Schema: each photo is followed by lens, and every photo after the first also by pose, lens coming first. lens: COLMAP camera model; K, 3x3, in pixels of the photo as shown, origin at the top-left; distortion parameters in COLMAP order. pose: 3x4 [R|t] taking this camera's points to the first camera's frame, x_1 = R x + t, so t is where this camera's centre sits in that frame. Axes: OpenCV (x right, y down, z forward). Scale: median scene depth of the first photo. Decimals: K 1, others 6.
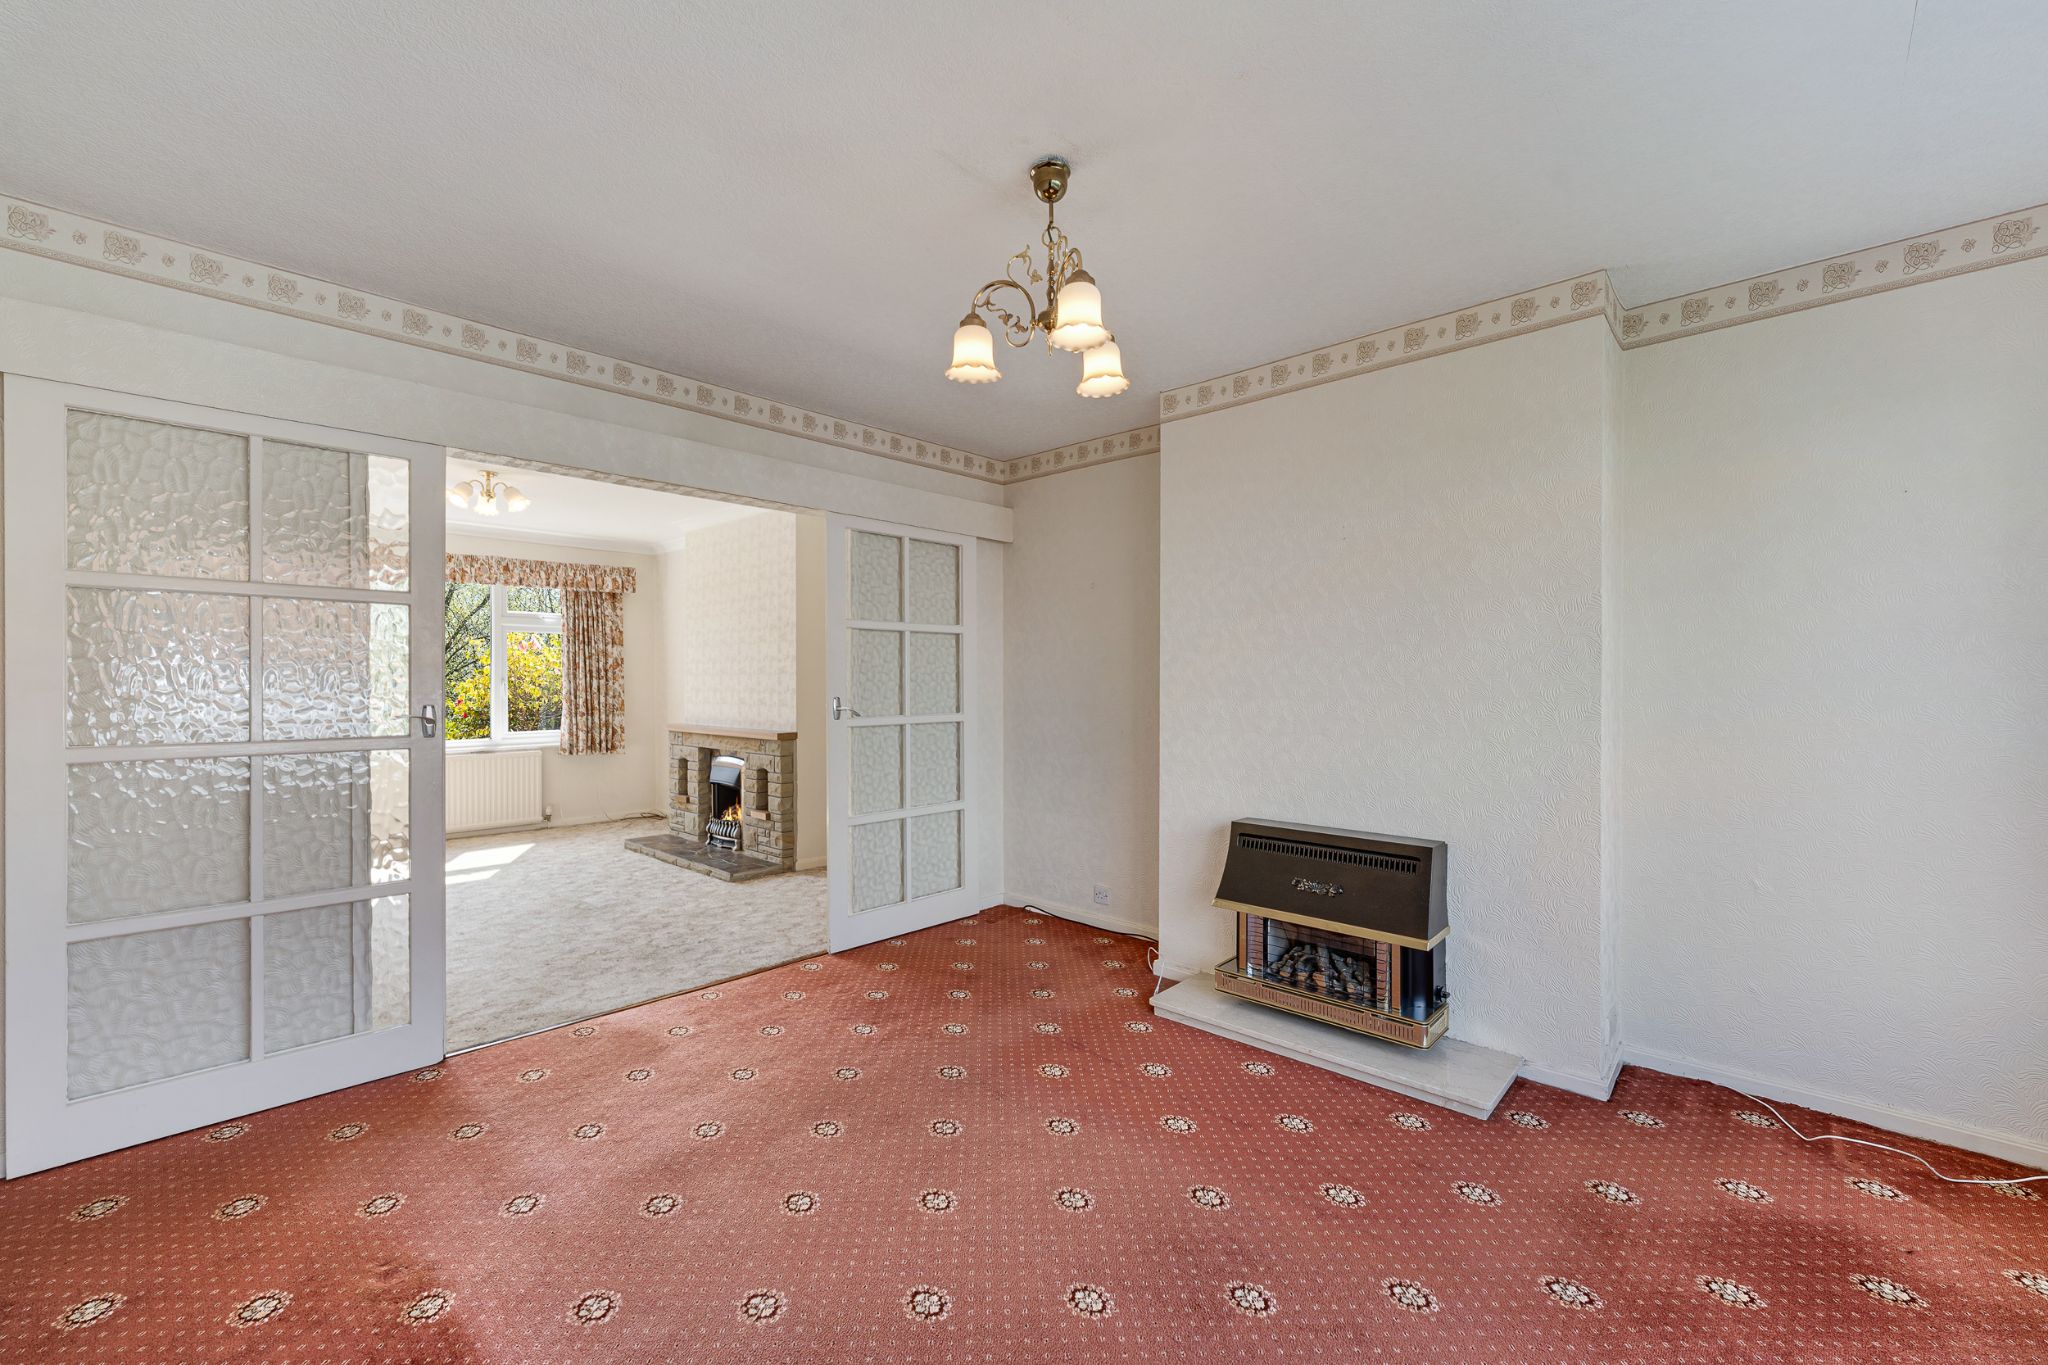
lens RADIAL K [[839.3, 0, 1047.1], [0, 839.3, 691.7], [0, 0, 1]] dist [-0.000736, -0.000644]
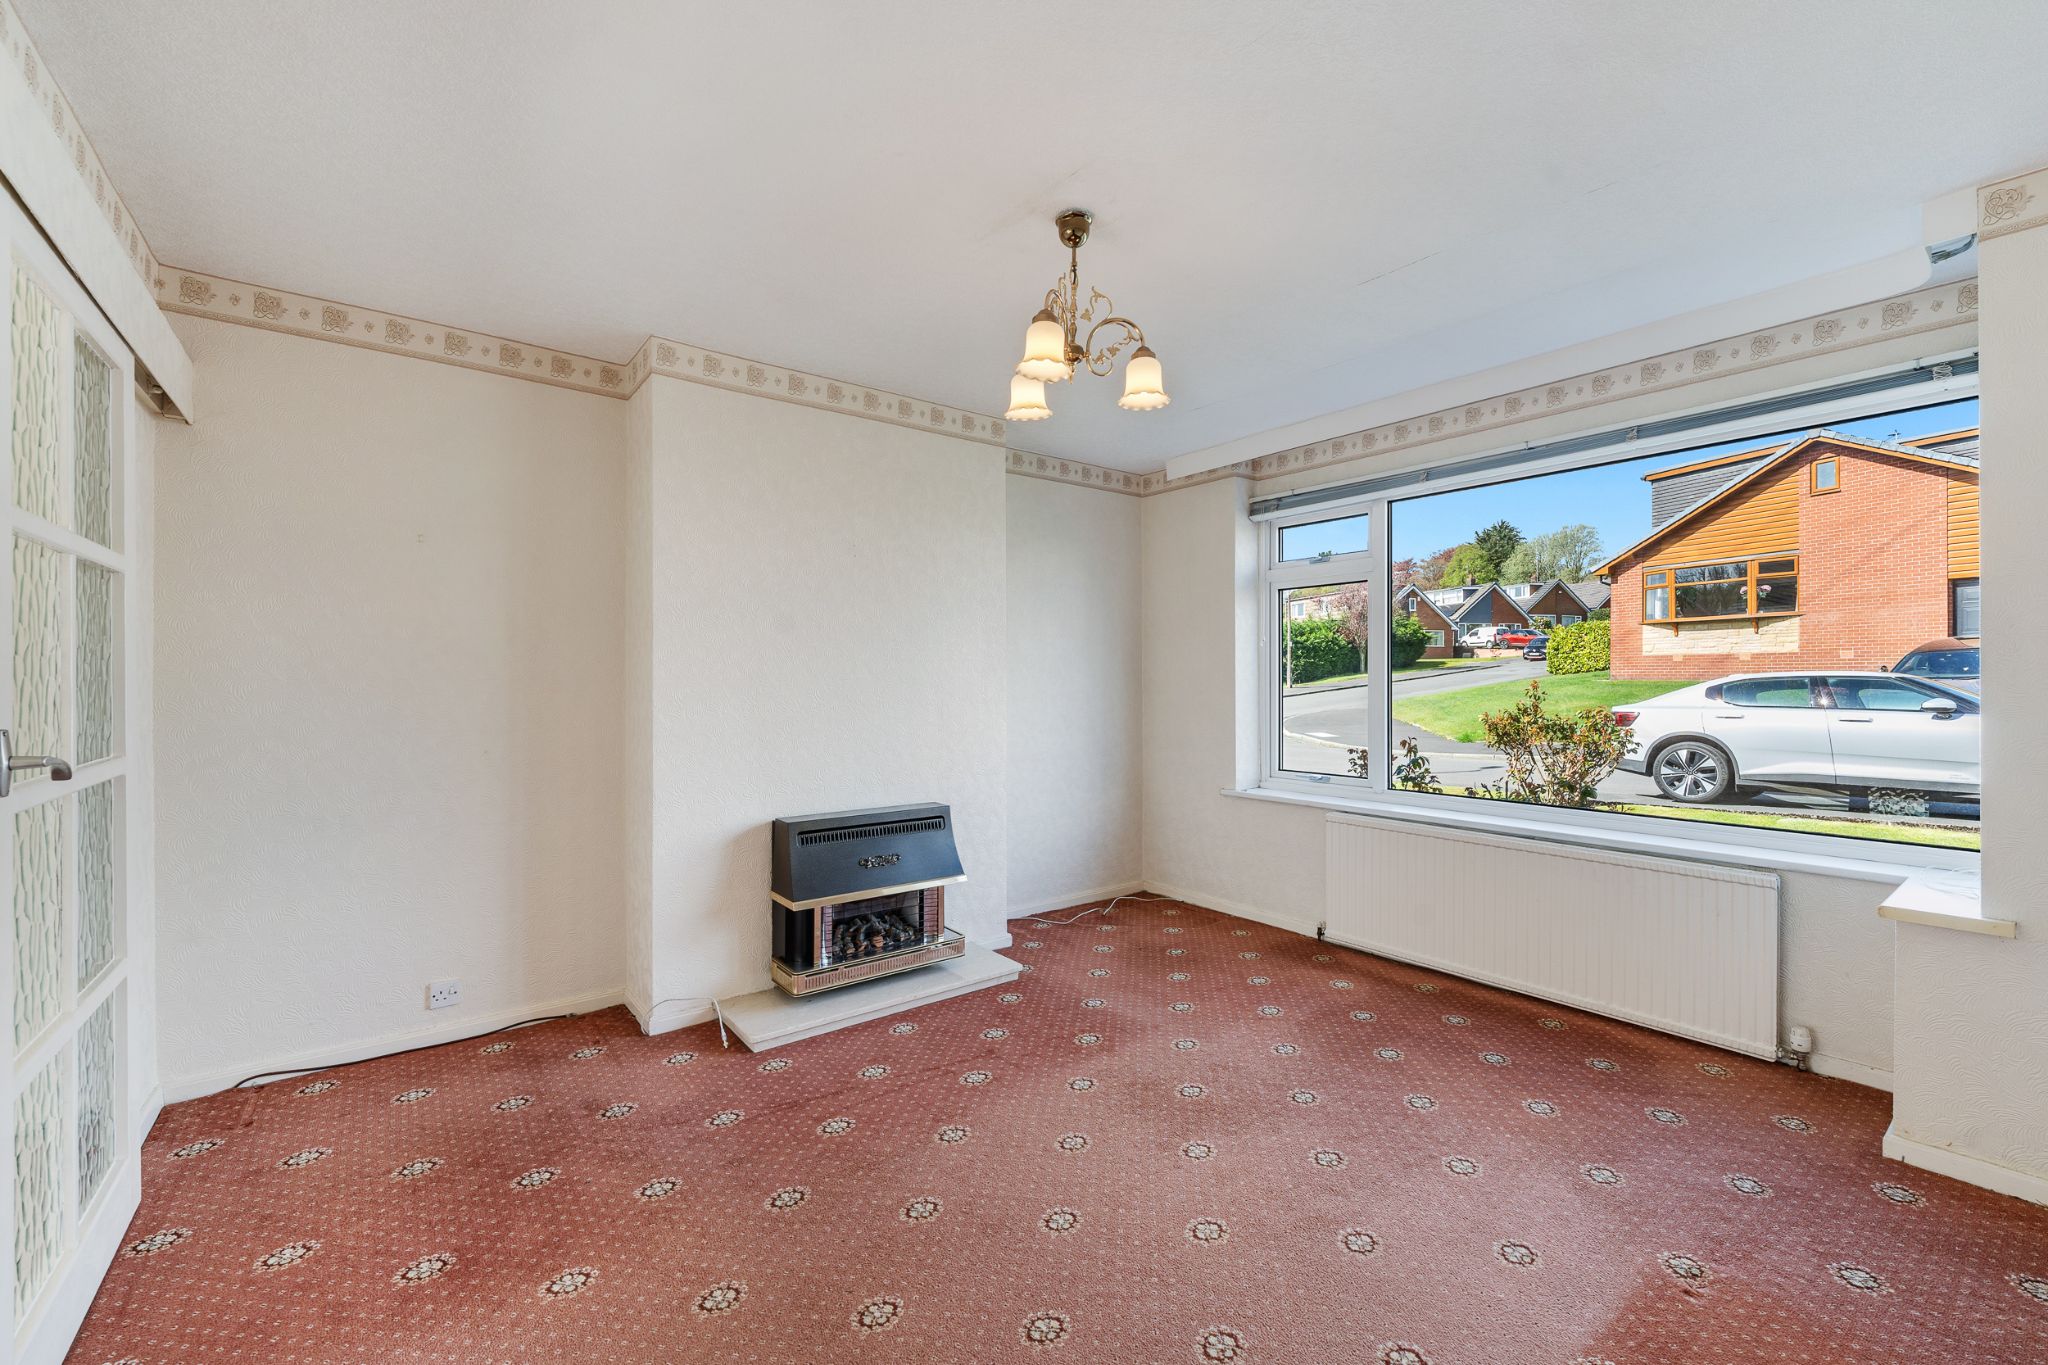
lens RADIAL K [[839.3, 0, 1007.3], [0, 839.3, 681.6], [0, 0, 1]] dist [-0.000736, -0.000644]
pose [[0.175616, 0.001452, 0.984458, -0.342274], [0.016213, 0.999859, -0.004367, -0.000936], [-0.984325, 0.016728, 0.175567, 0.278255]]
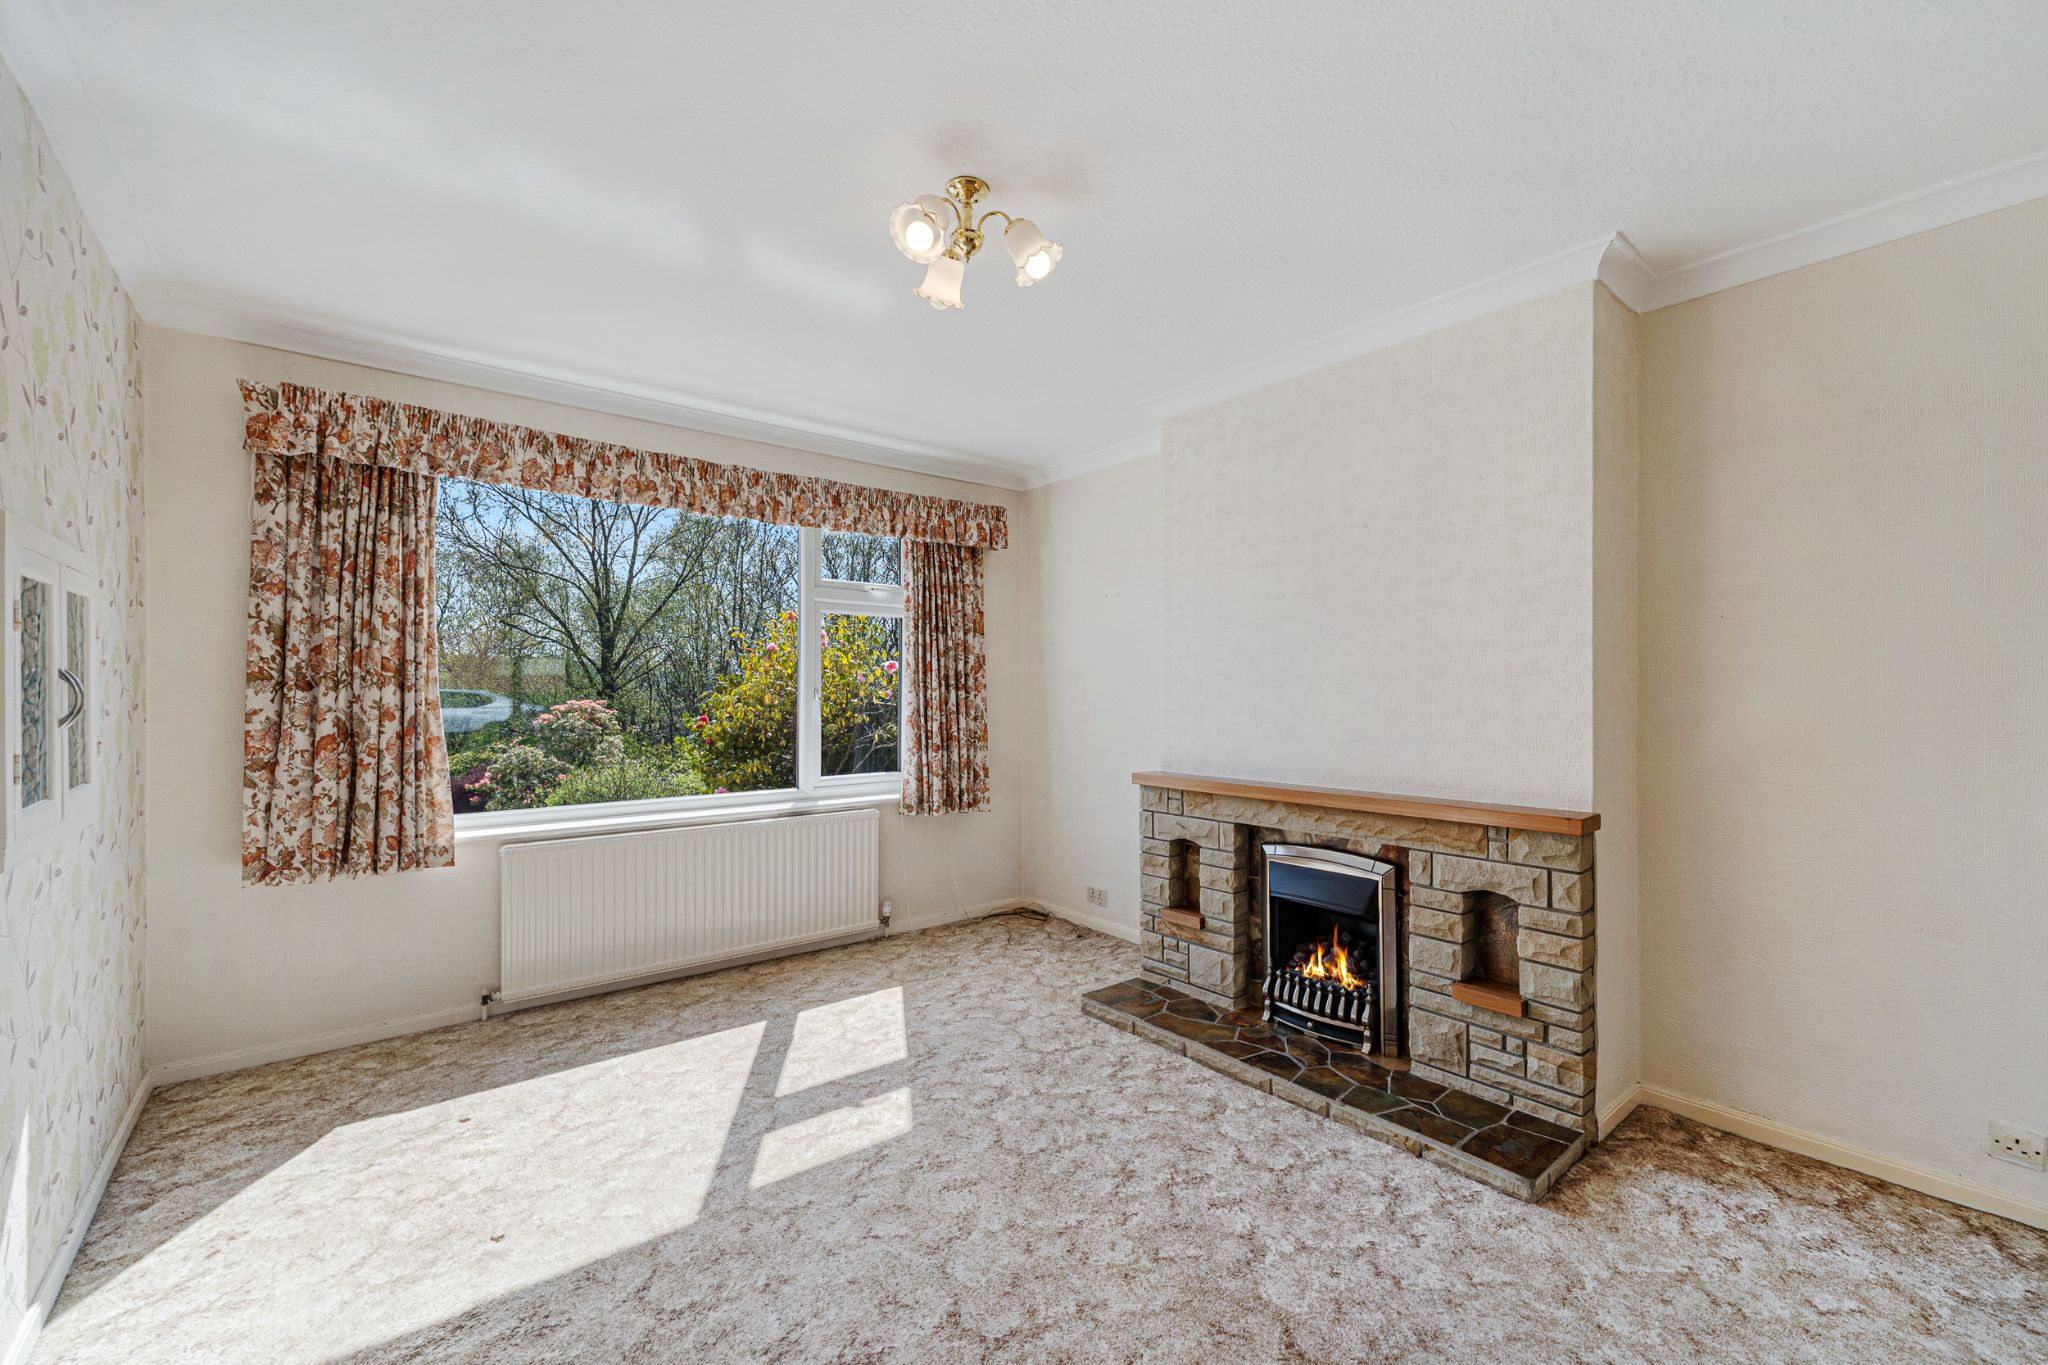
lens RADIAL K [[845.1, 0, 1054.2], [0, 845.1, 694.7], [0, 0, 1]] dist [0.001429, -0.000324]
pose [[0.991634, 0.002467, -0.129056, -0.441740], [-0.003880, 0.999935, -0.010691, -0.005528], [0.129021, 0.011103, 0.991580, 0.461060]]
